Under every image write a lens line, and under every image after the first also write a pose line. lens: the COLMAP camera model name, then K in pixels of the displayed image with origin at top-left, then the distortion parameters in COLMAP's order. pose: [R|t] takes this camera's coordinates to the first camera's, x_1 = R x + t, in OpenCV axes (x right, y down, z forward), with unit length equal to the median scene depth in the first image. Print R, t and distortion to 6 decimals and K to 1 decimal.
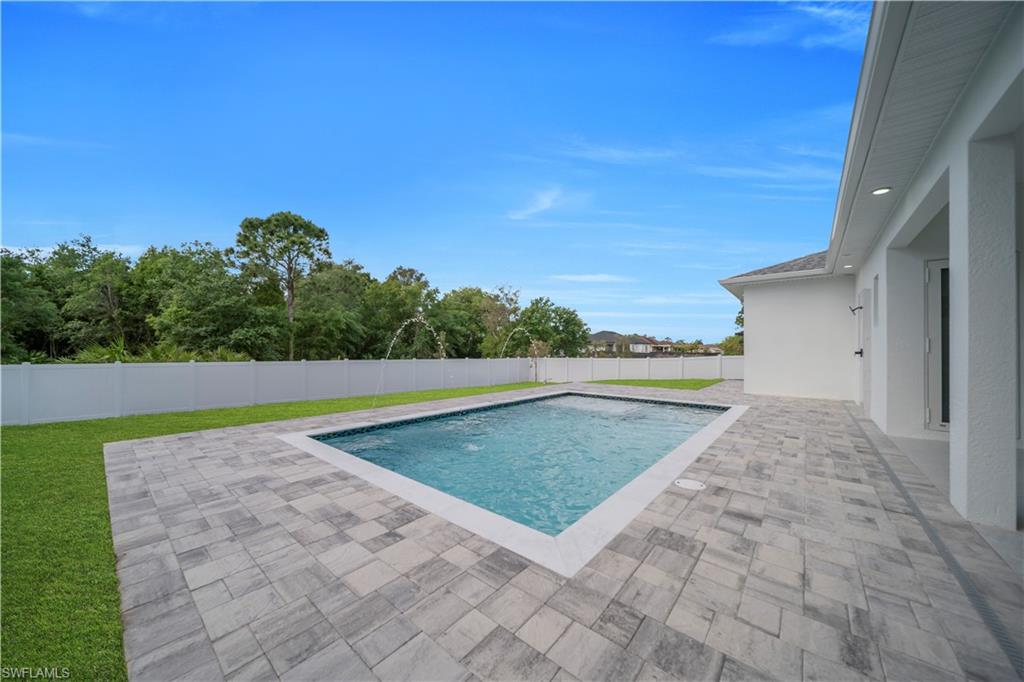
lens RADIAL K [[354.2, 0, 511.6], [0, 354.2, 347.4], [0, 0, 1]] dist [0.001593, -0.001235]
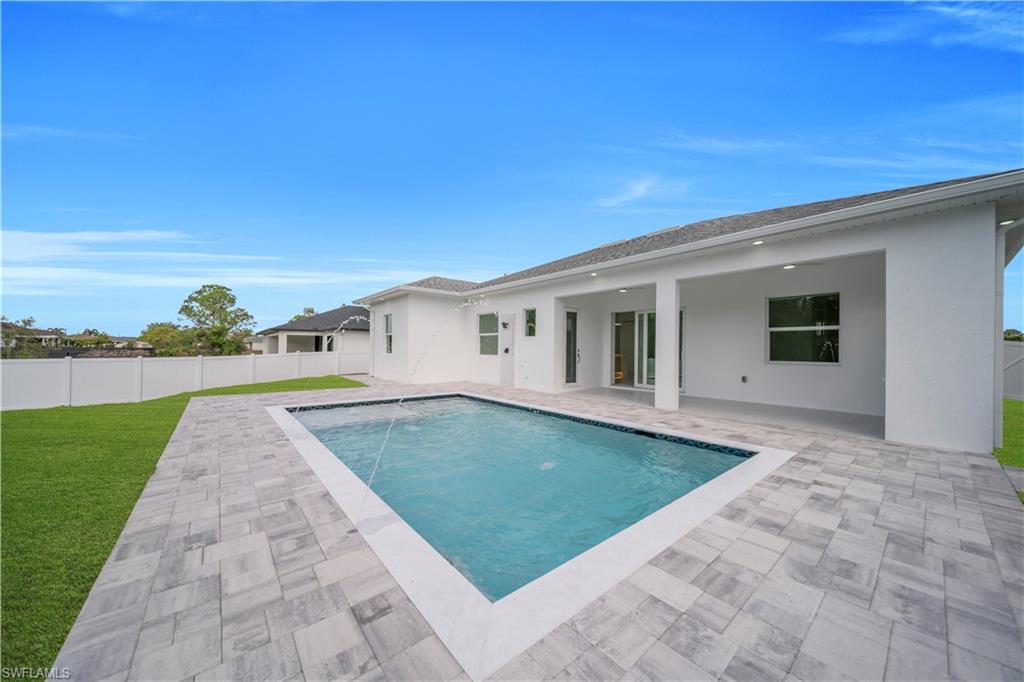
lens RADIAL K [[354.2, 0, 511.6], [0, 354.2, 347.4], [0, 0, 1]] dist [0.001593, -0.001235]
pose [[0.173545, 0.003116, 0.984821, -1.623953], [-0.014853, 0.999890, -0.000546, -0.001600], [-0.984714, -0.014533, 0.173572, 1.633712]]
